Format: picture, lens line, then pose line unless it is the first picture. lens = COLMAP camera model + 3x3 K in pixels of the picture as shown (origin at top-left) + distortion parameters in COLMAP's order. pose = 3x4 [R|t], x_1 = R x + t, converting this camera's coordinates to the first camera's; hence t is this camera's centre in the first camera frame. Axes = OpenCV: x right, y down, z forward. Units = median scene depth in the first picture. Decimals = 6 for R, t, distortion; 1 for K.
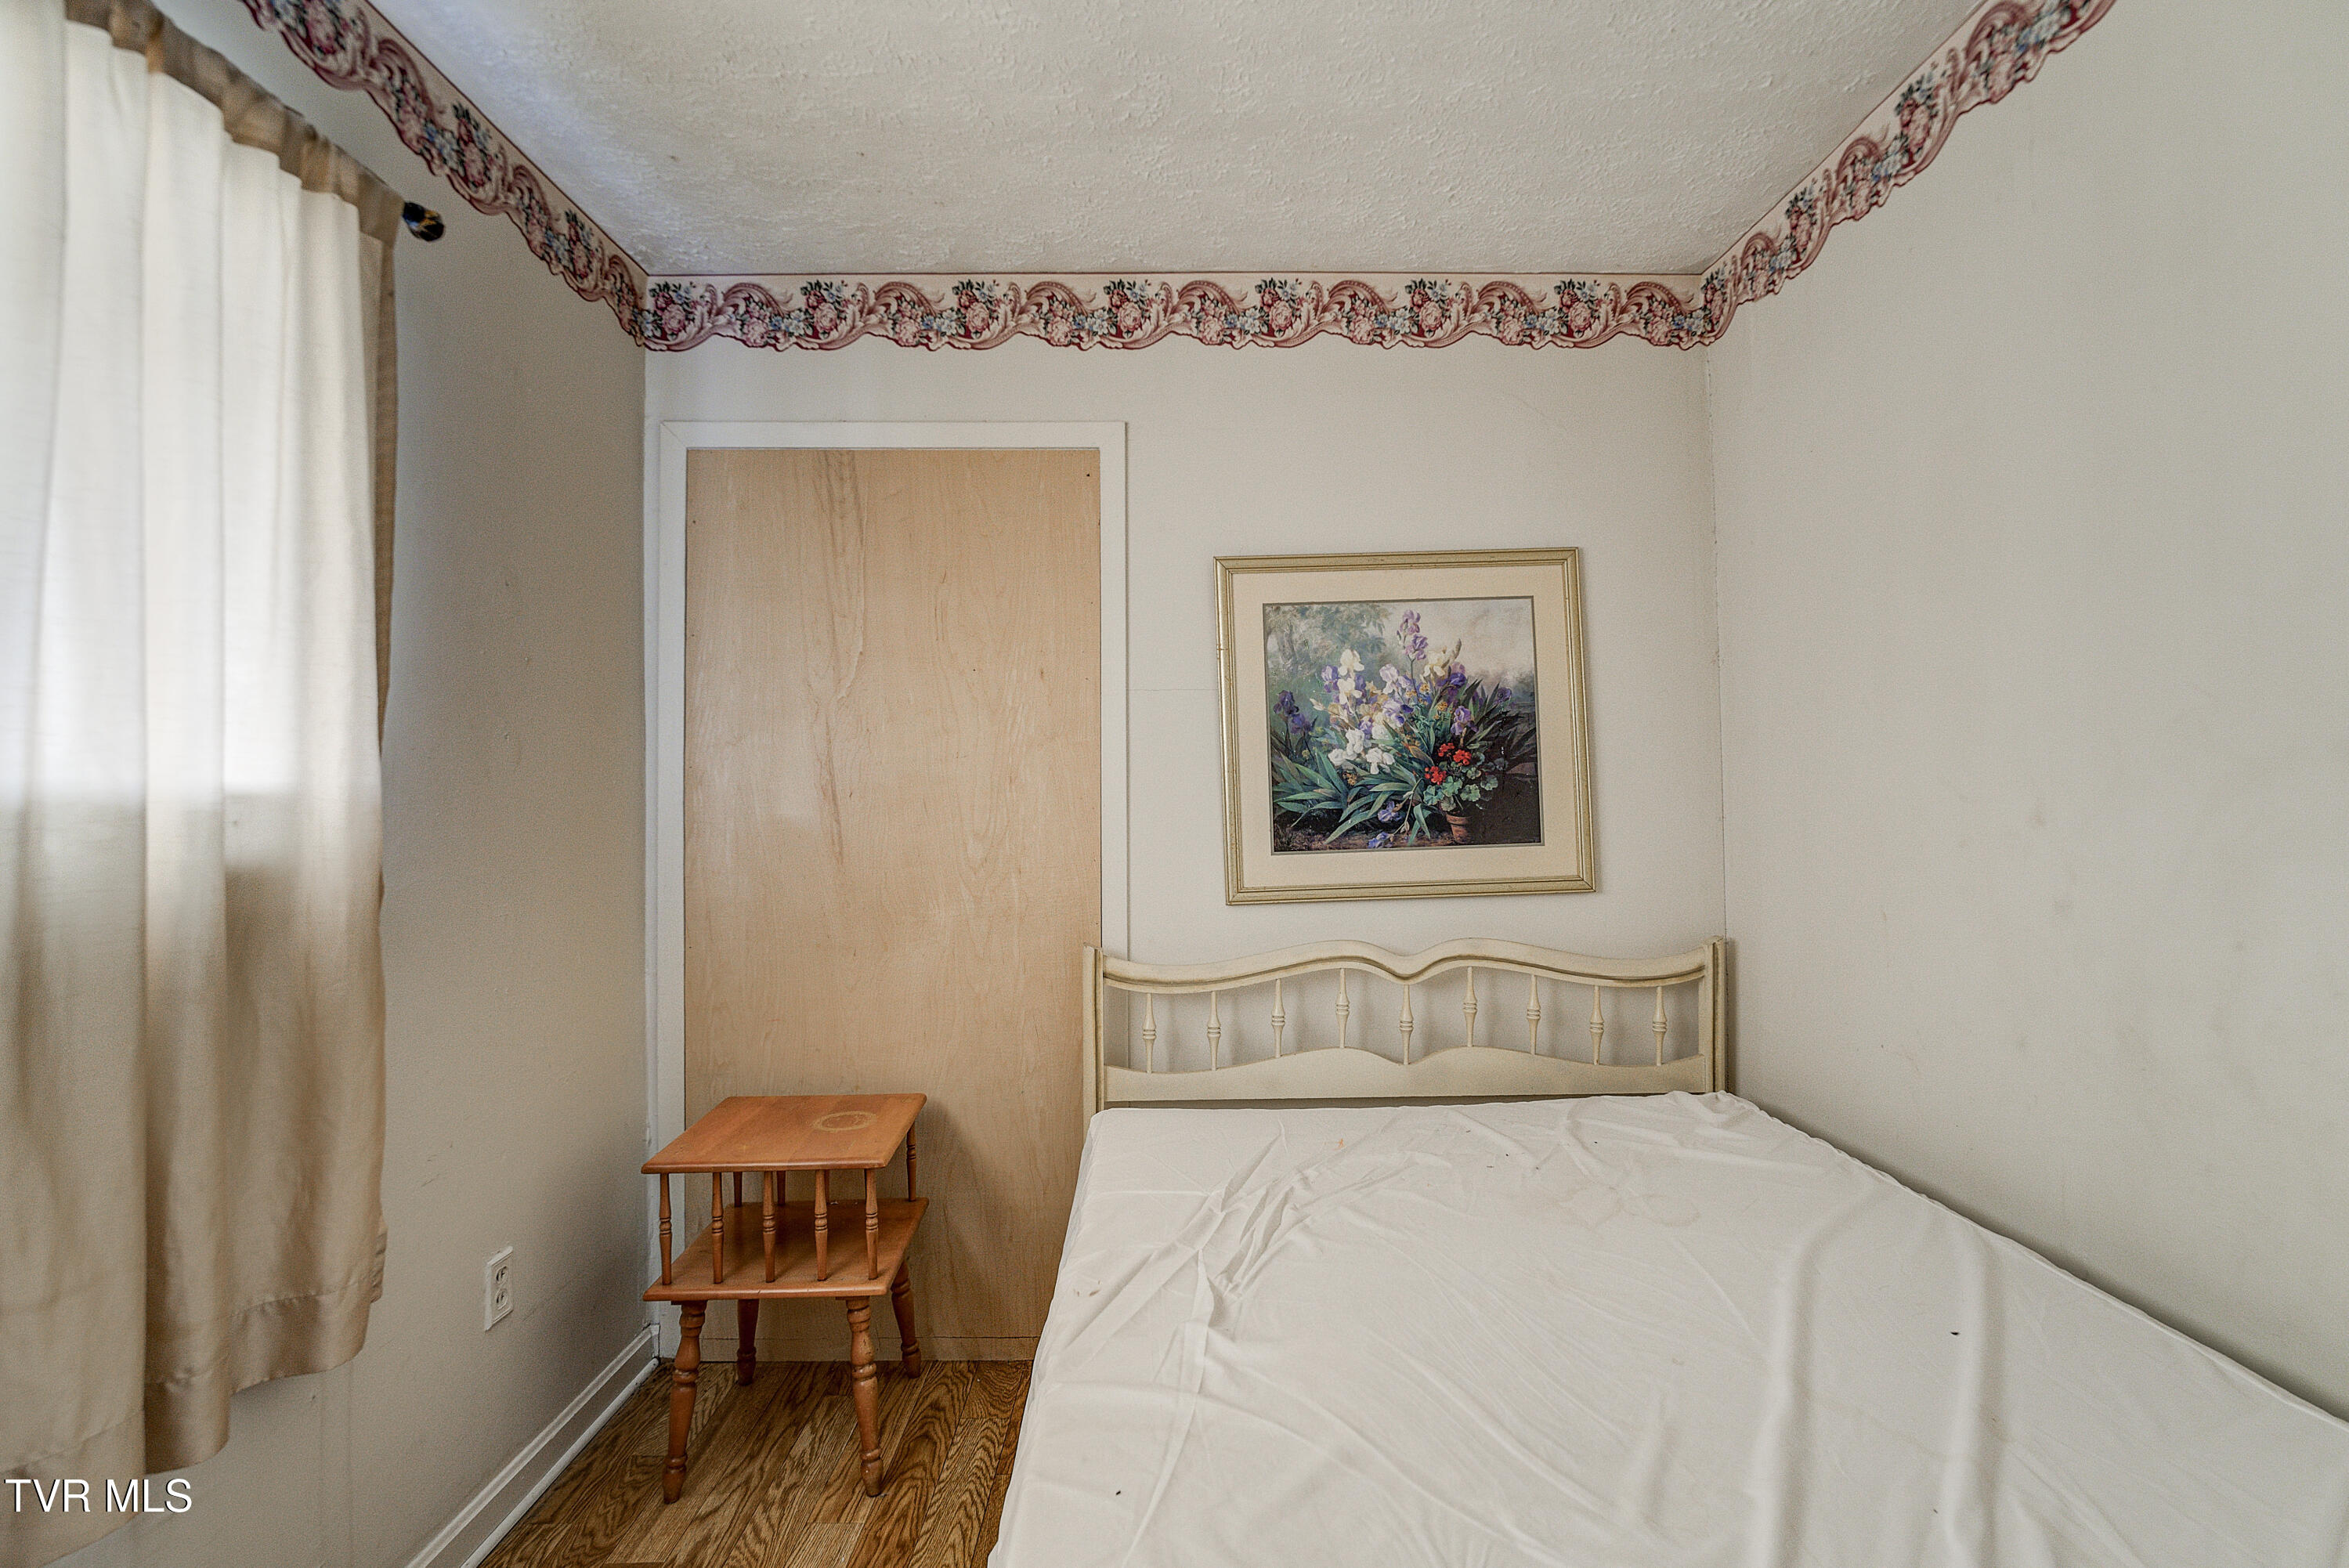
lens RADIAL K [[1109.8, 0, 1160.3], [0, 1109.8, 780.9], [0, 0, 1]] dist [-0.015495, 0.001489]
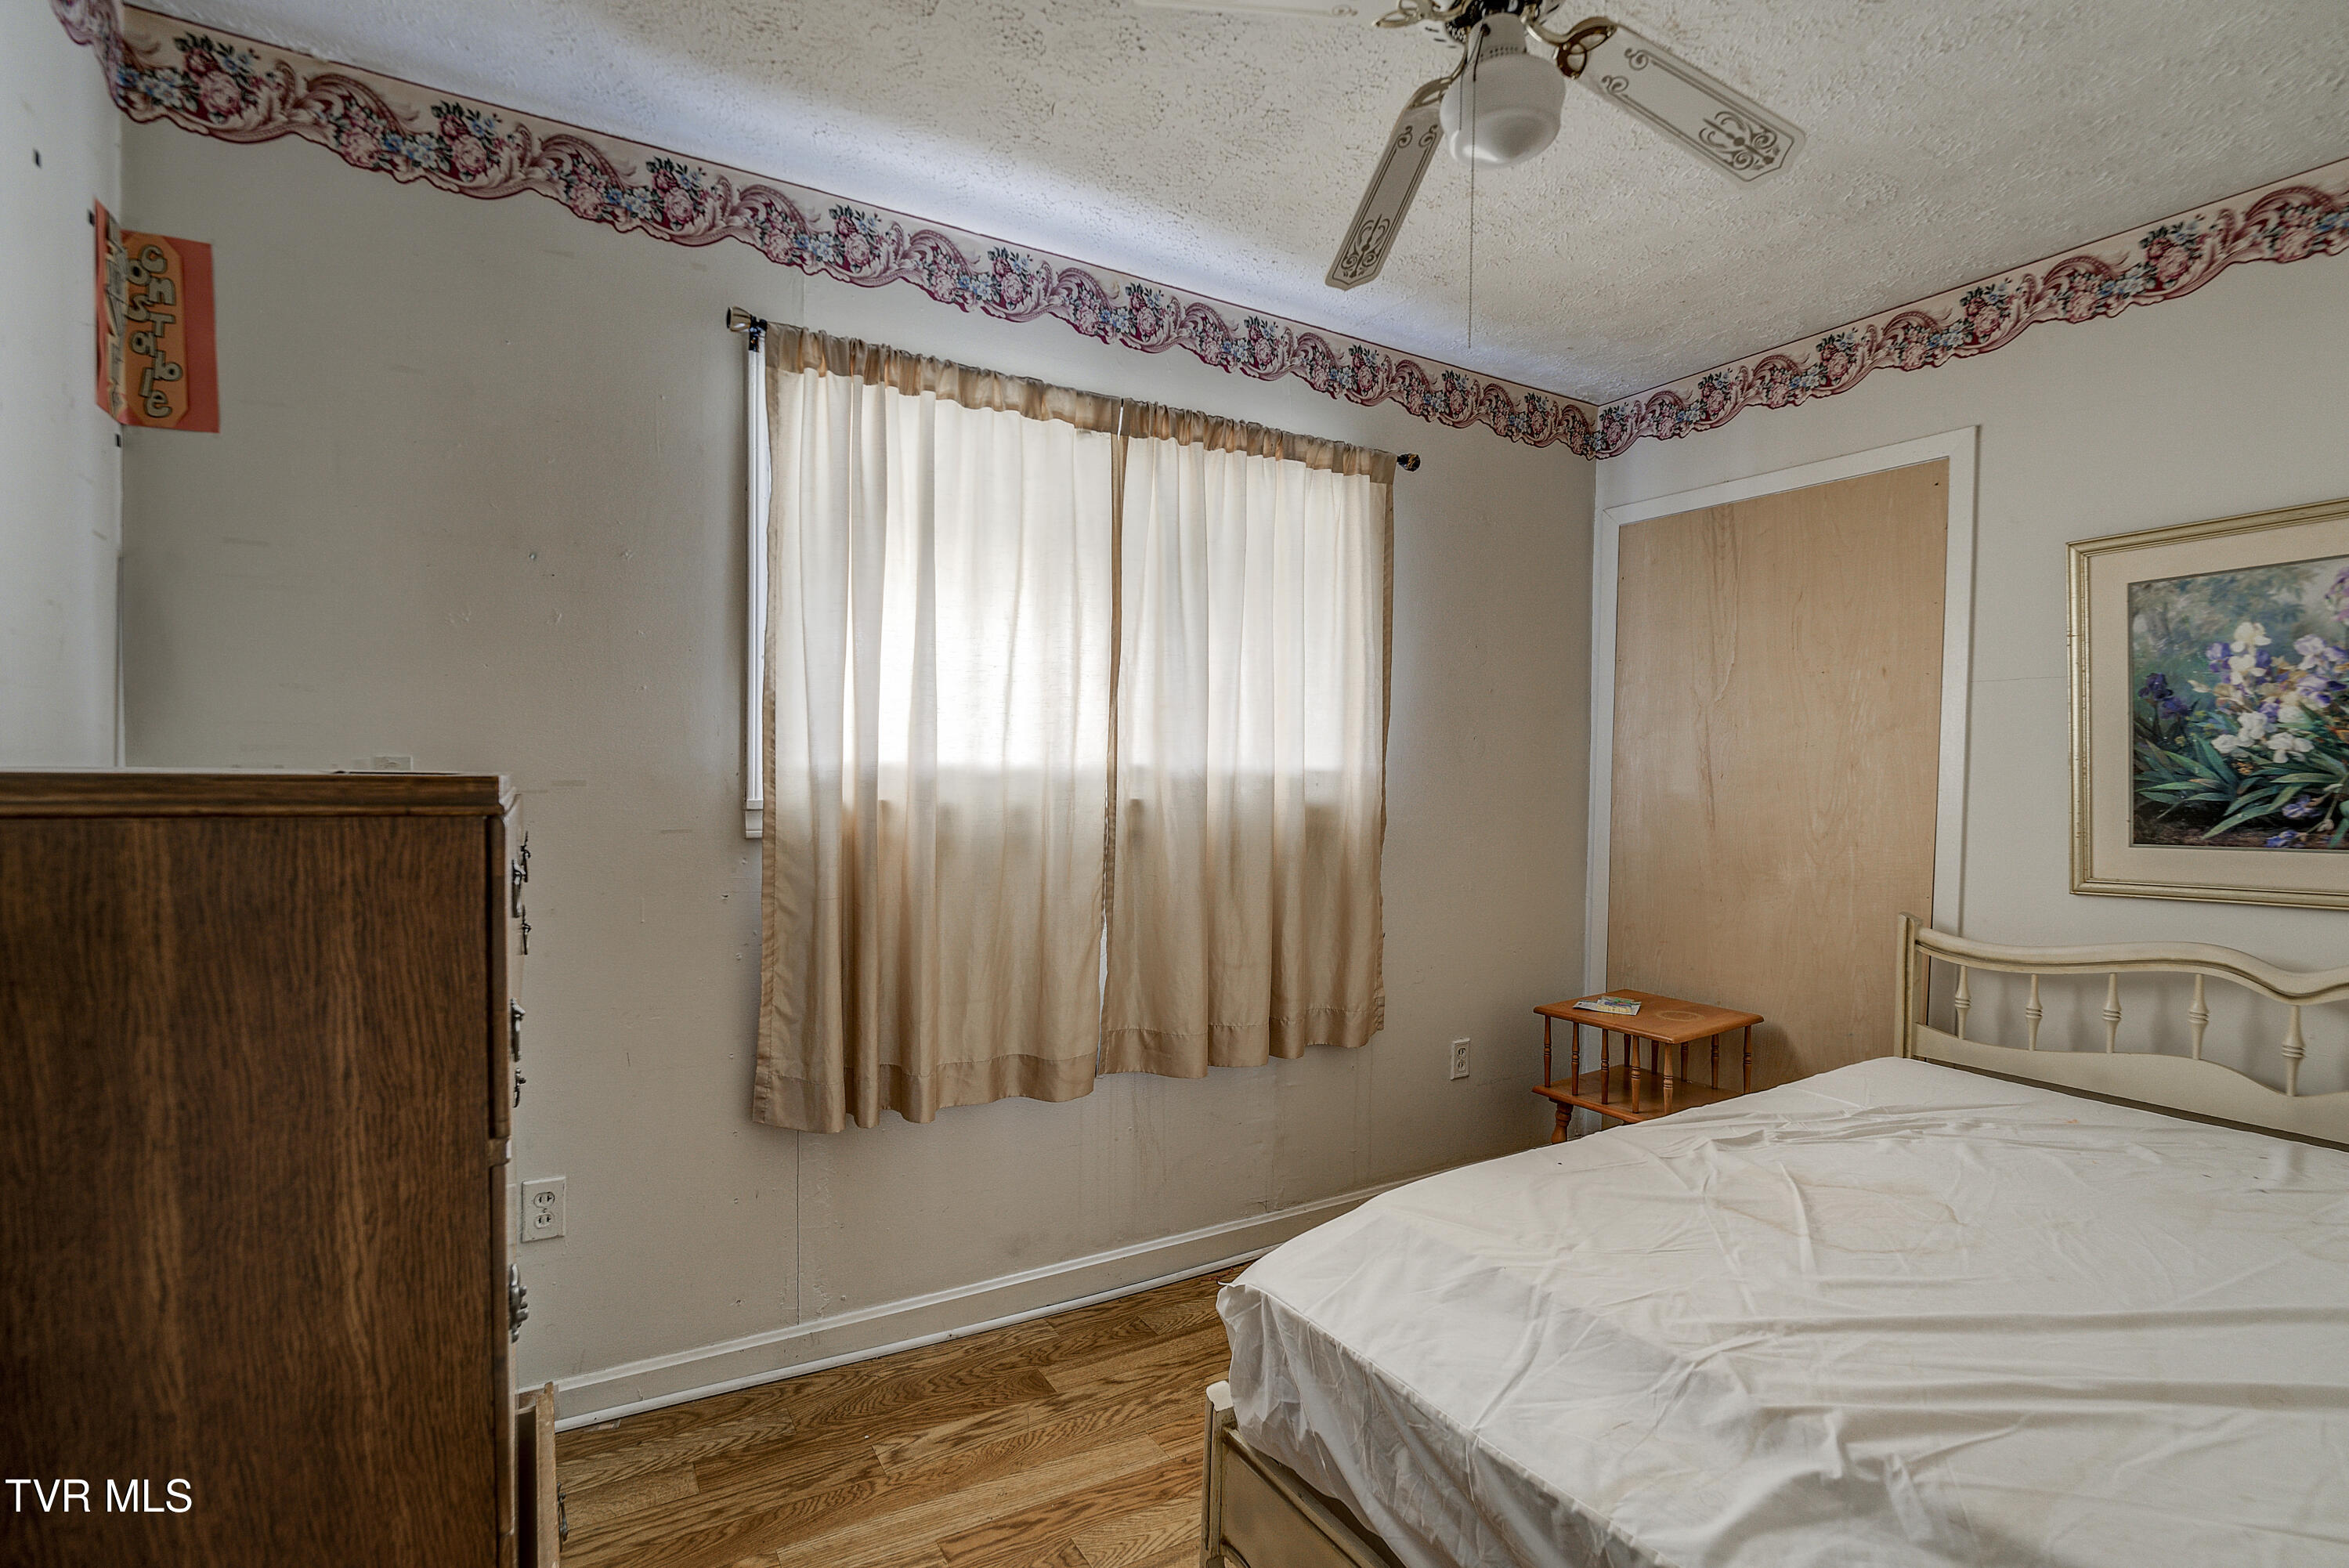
lens RADIAL K [[1109.8, 0, 1154.5], [0, 1109.8, 804.0], [0, 0, 1]] dist [-0.015495, 0.001489]
pose [[0.483803, 0.038469, -0.874331, 0.523390], [-0.001341, 0.999065, 0.043215, -0.009910], [0.875176, -0.019735, 0.483402, -0.194182]]
